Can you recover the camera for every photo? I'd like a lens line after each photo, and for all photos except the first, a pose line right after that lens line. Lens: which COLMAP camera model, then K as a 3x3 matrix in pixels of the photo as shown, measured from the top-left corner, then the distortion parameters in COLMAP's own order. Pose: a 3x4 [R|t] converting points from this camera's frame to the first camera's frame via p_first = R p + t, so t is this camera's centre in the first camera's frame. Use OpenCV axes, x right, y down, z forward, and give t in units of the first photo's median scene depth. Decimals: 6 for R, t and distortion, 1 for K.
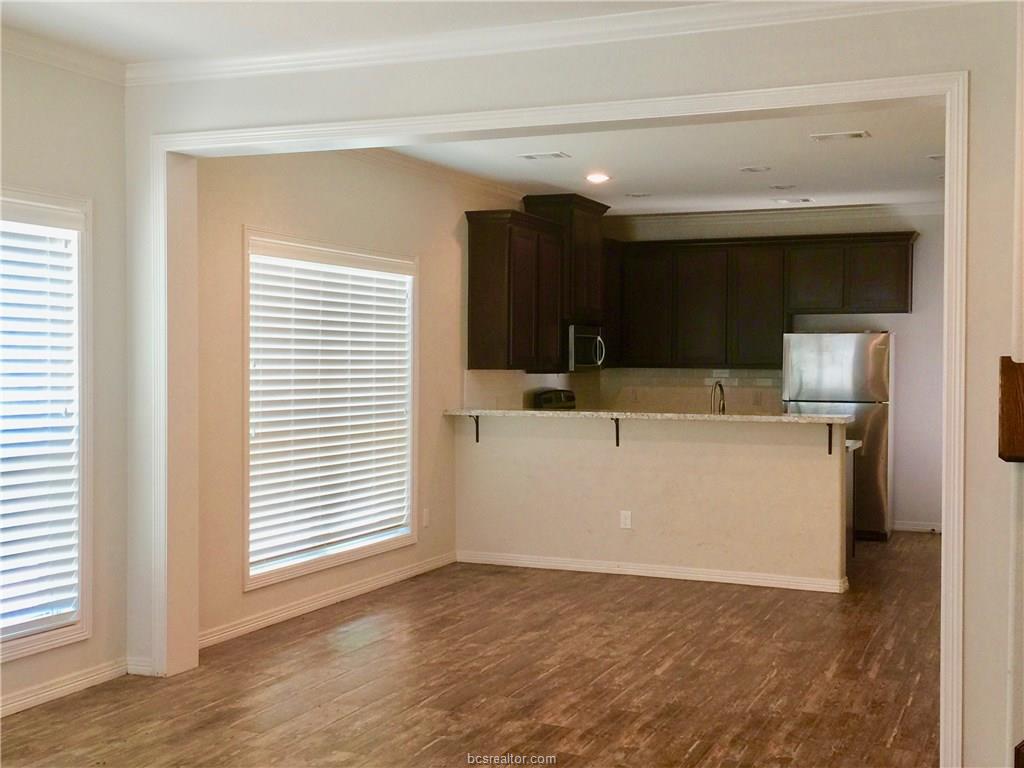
lens RADIAL K [[1198.7, 0, 512.0], [0, 1198.7, 385.0], [0, 0, 1]] dist [0.055808, 0.000000]
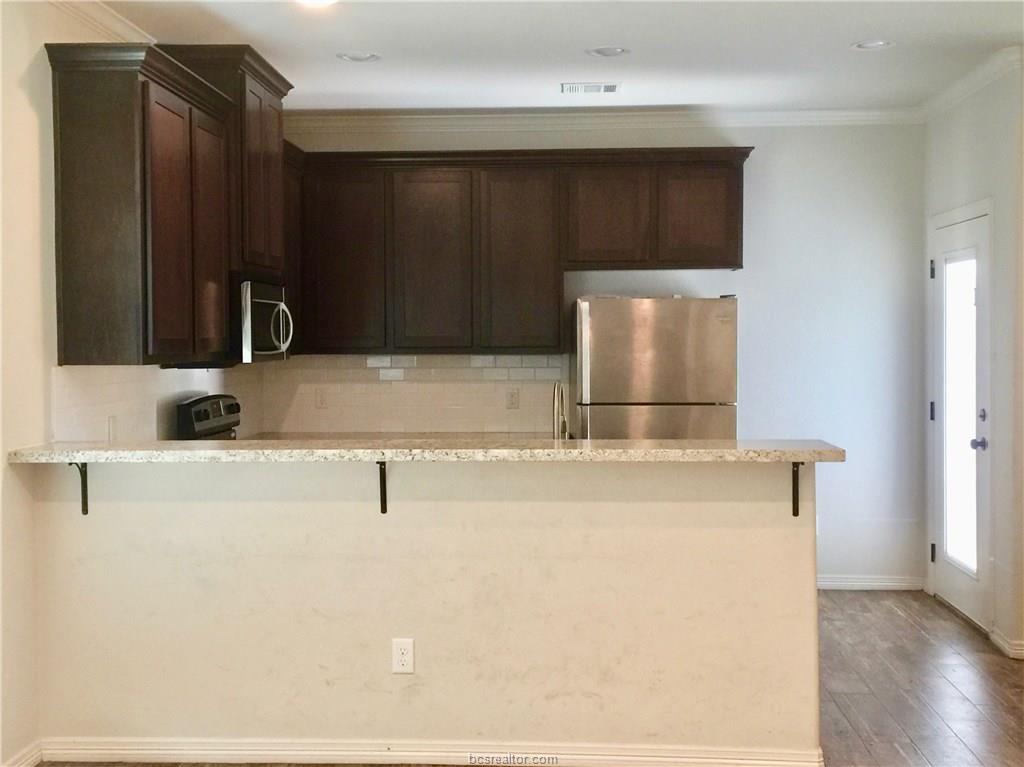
lens RADIAL K [[1198.7, 0, 488.0], [0, 1198.7, 372.3], [0, 0, 1]] dist [0.055808, 0.000000]
pose [[0.938632, -0.020384, 0.344318, -0.041094], [0.017730, 0.999784, 0.010856, -0.012385], [-0.344465, -0.004085, 0.938790, 0.456510]]
